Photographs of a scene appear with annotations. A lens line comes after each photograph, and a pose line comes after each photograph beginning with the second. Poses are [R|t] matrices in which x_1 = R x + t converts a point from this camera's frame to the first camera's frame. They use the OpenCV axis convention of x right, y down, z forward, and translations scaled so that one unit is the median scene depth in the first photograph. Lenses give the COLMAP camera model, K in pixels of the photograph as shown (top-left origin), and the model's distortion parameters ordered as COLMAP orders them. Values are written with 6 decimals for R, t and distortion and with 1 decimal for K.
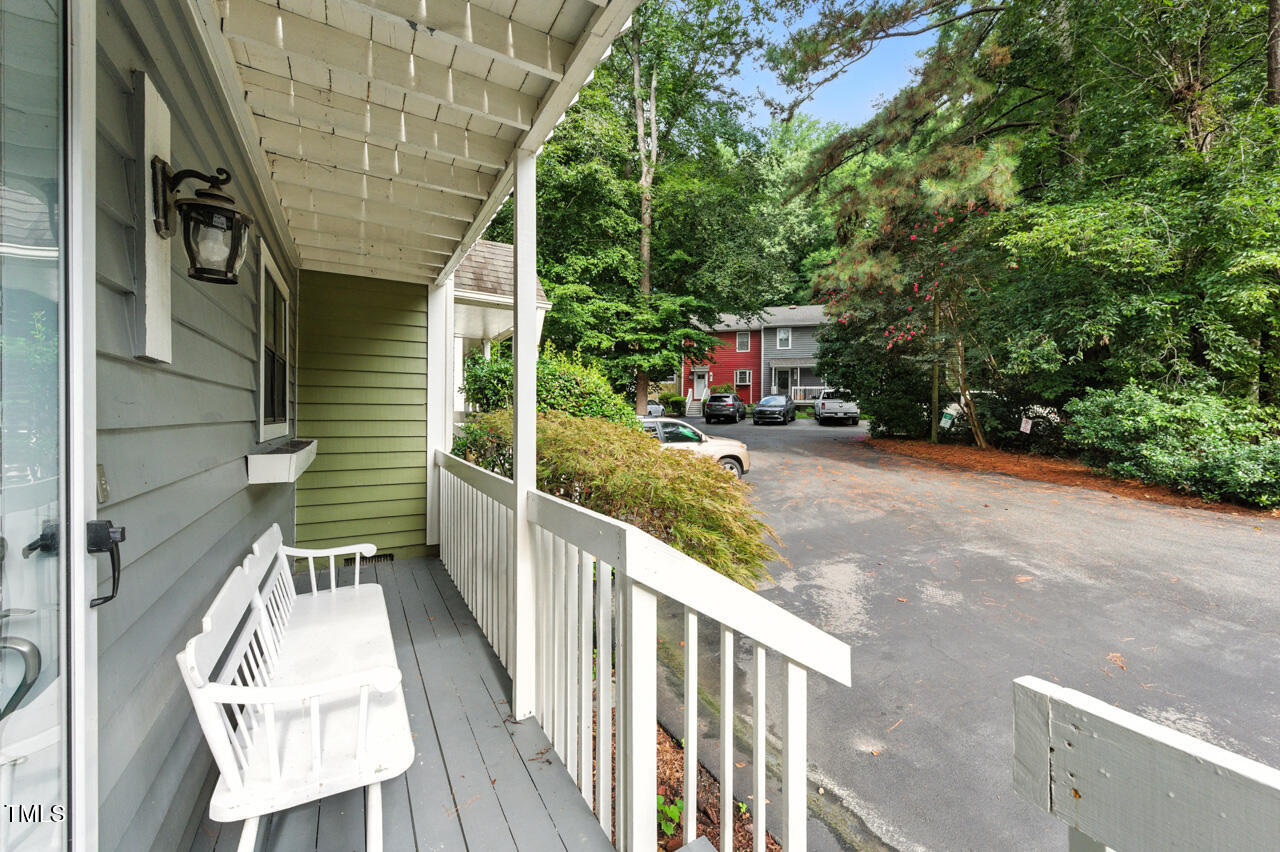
lens RADIAL K [[509.2, 0, 634.0], [0, 509.2, 421.5], [0, 0, 1]] dist [-0.019669, 0.005195]
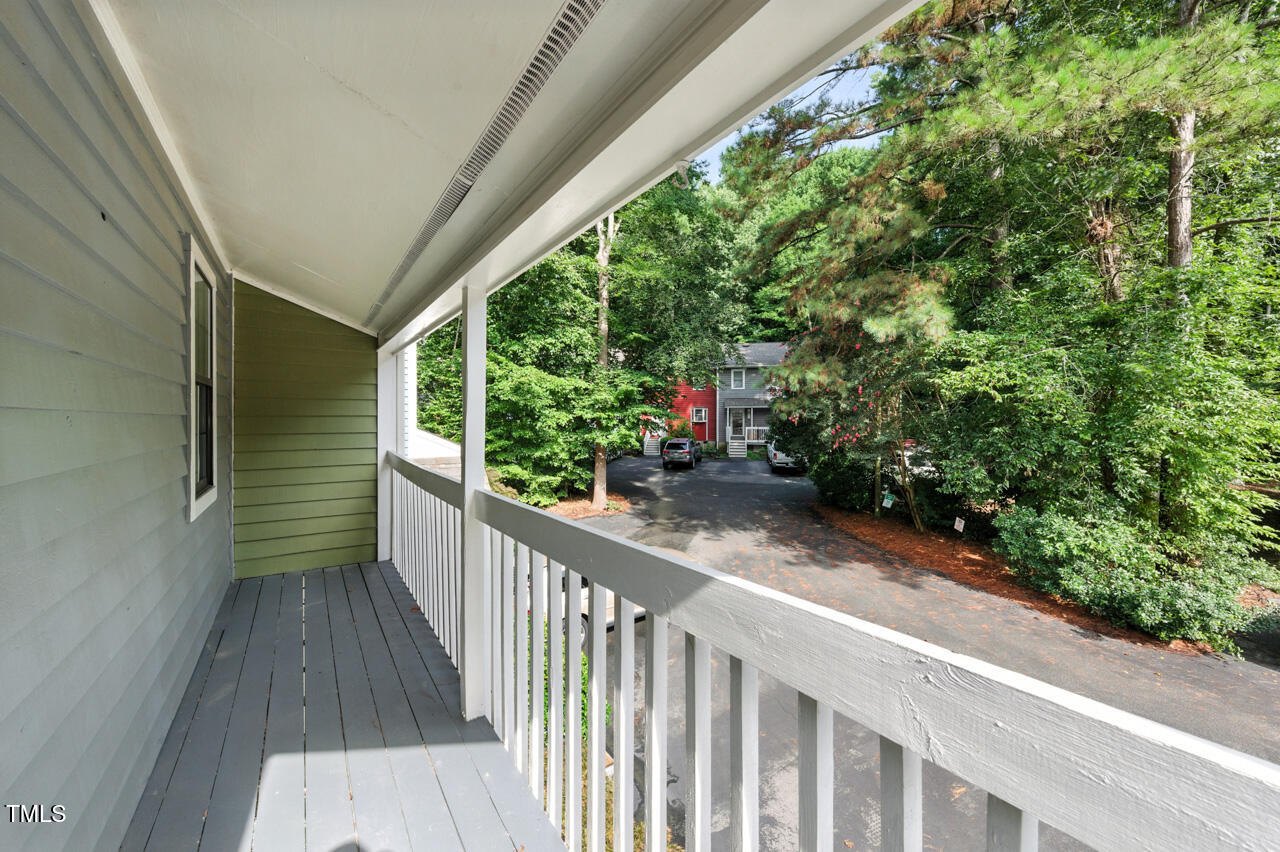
lens RADIAL K [[500.3, 0, 640.0], [0, 500.3, 426.0], [0, 0, 1]] dist [-0.000138, -0.000209]
pose [[0.995683, -0.006780, 0.092568, 0.002217], [0.006420, 0.999971, 0.004182, -0.150590], [-0.092594, -0.003569, 0.995698, 0.002004]]
